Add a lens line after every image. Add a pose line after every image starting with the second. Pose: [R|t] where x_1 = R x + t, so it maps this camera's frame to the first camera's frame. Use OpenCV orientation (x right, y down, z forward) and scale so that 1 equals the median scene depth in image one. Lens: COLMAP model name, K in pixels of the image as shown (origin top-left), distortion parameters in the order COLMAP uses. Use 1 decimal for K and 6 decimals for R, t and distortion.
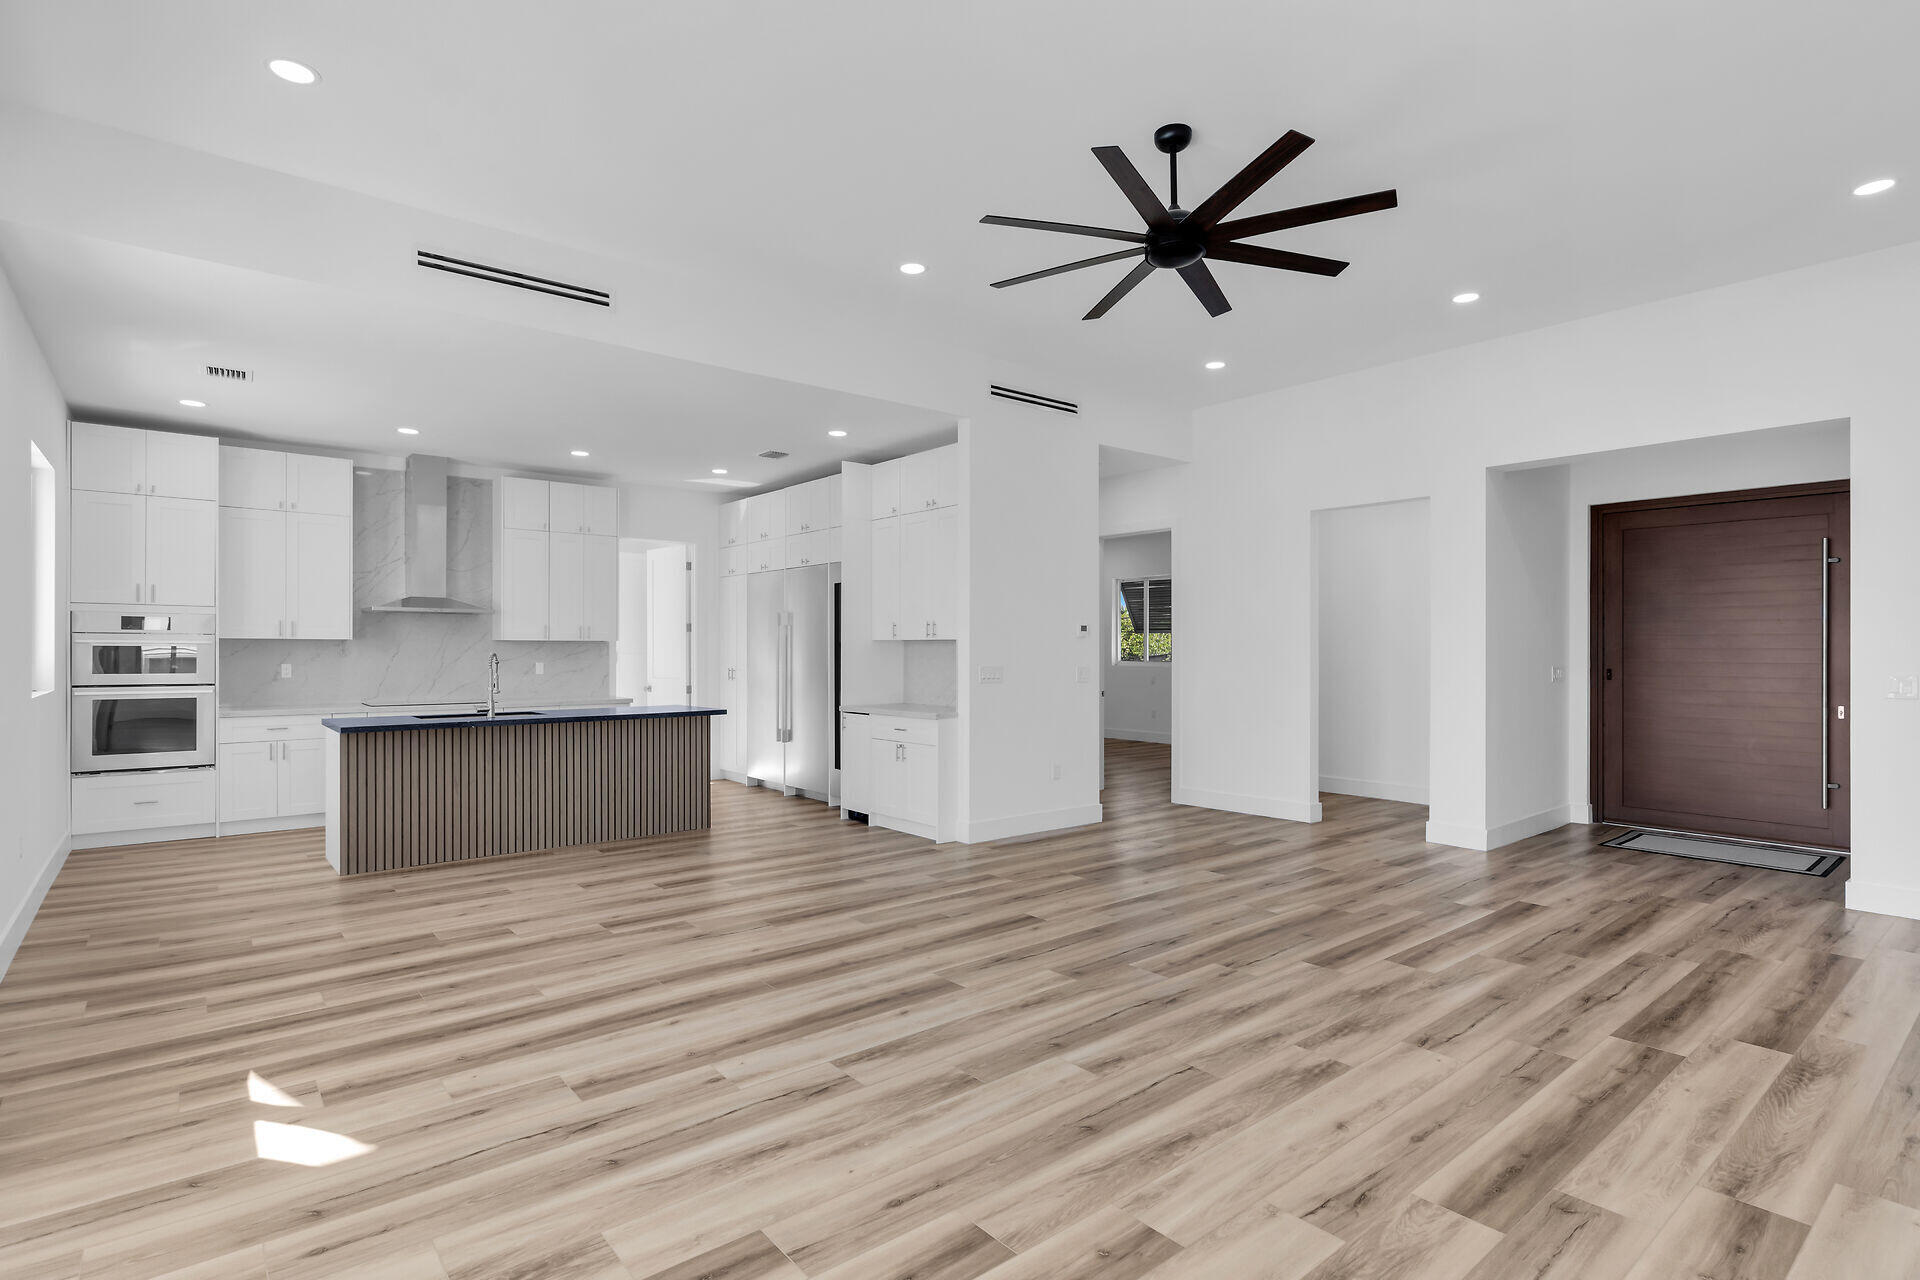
lens RADIAL K [[944.9, 0, 969.3], [0, 944.9, 642.7], [0, 0, 1]] dist [0.000220, -0.000267]
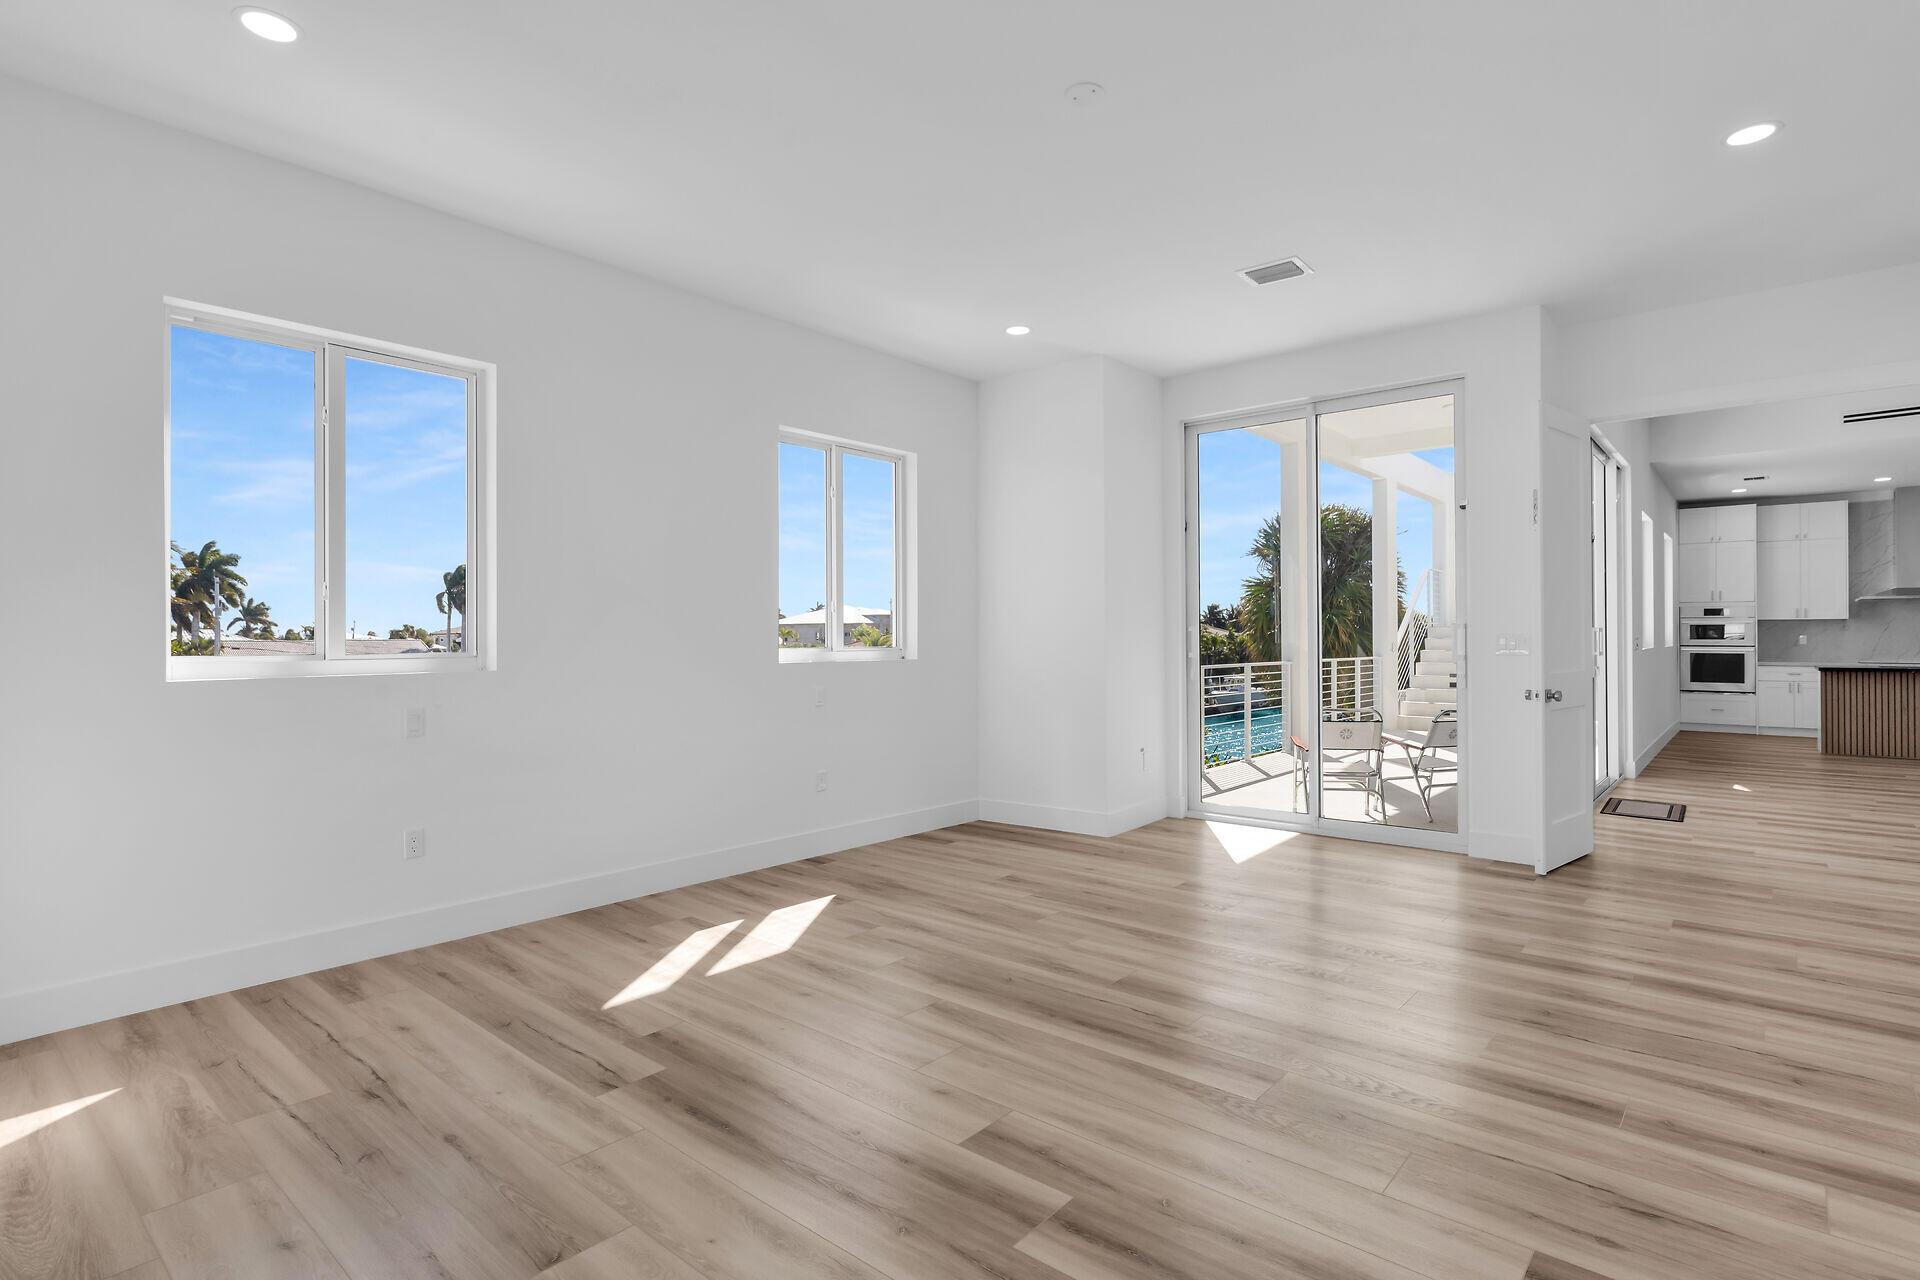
lens RADIAL K [[944.9, 0, 969.3], [0, 944.9, 642.7], [0, 0, 1]] dist [0.000220, -0.000267]
pose [[0.170897, 0.000454, -0.985289, 0.711757], [0.010483, 0.999942, 0.002278, 0.020116], [0.985233, -0.010718, 0.170883, -0.768145]]
